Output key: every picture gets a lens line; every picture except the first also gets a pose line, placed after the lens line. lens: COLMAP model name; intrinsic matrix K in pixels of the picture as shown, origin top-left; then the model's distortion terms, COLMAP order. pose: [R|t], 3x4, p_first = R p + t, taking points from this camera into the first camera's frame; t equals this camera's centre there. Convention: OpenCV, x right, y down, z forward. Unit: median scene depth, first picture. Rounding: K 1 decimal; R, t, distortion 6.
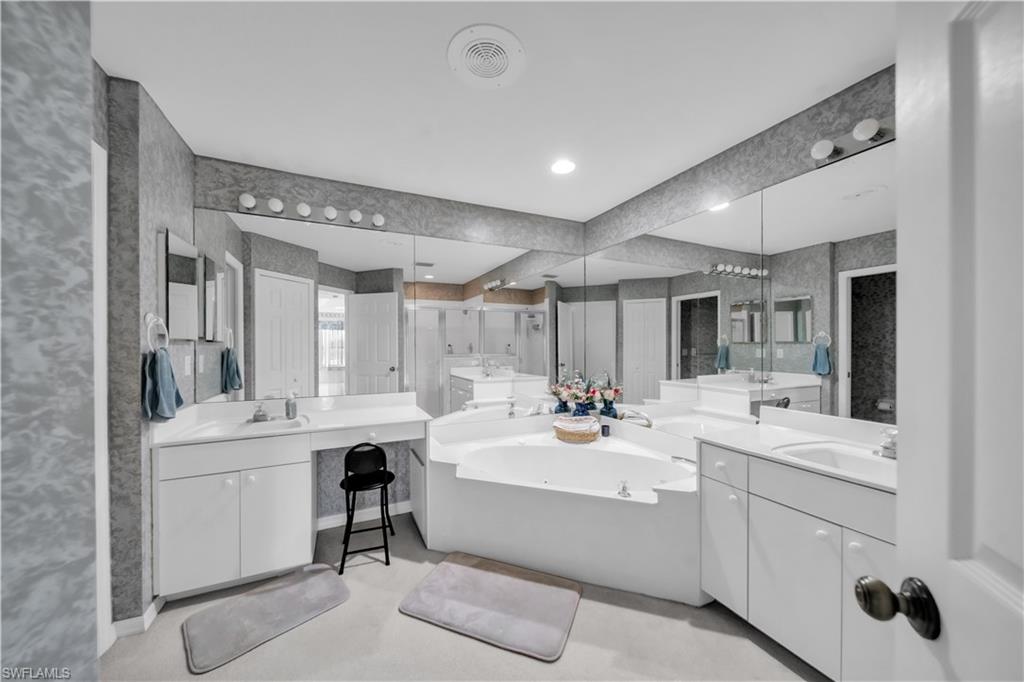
lens RADIAL K [[355.7, 0, 508.5], [0, 355.7, 347.9], [0, 0, 1]] dist [0.001255, 0.000117]
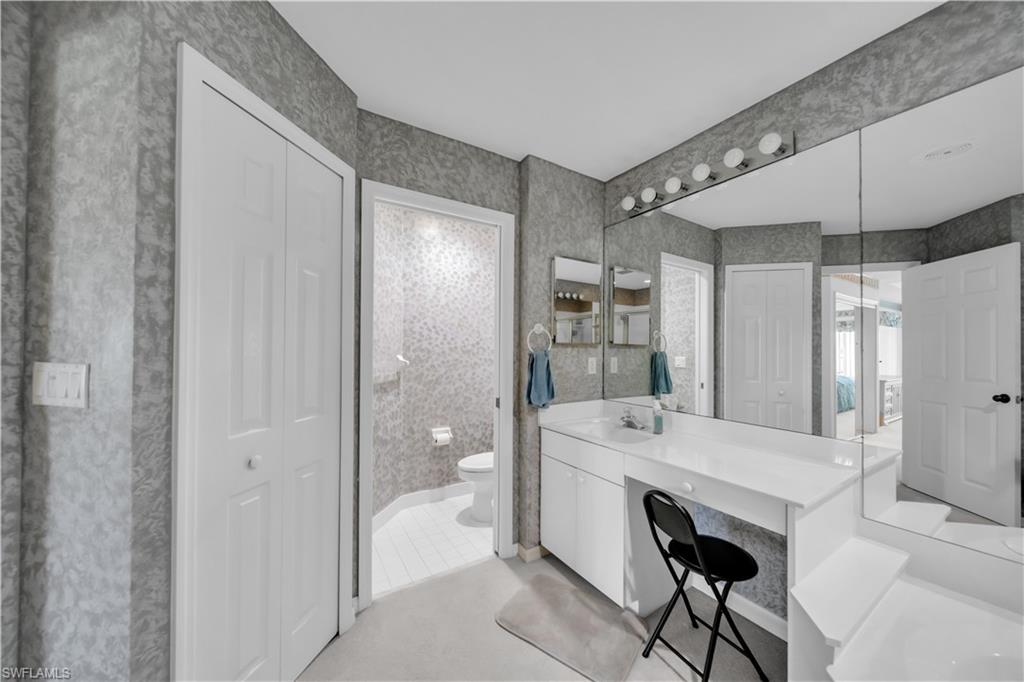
lens RADIAL K [[355.7, 0, 511.2], [0, 355.7, 345.5], [0, 0, 1]] dist [0.001255, 0.000117]
pose [[0.115223, -0.010970, -0.993279, 0.192198], [-0.013354, 0.999832, -0.012591, 0.001882], [0.993250, 0.014715, 0.115058, 0.500150]]
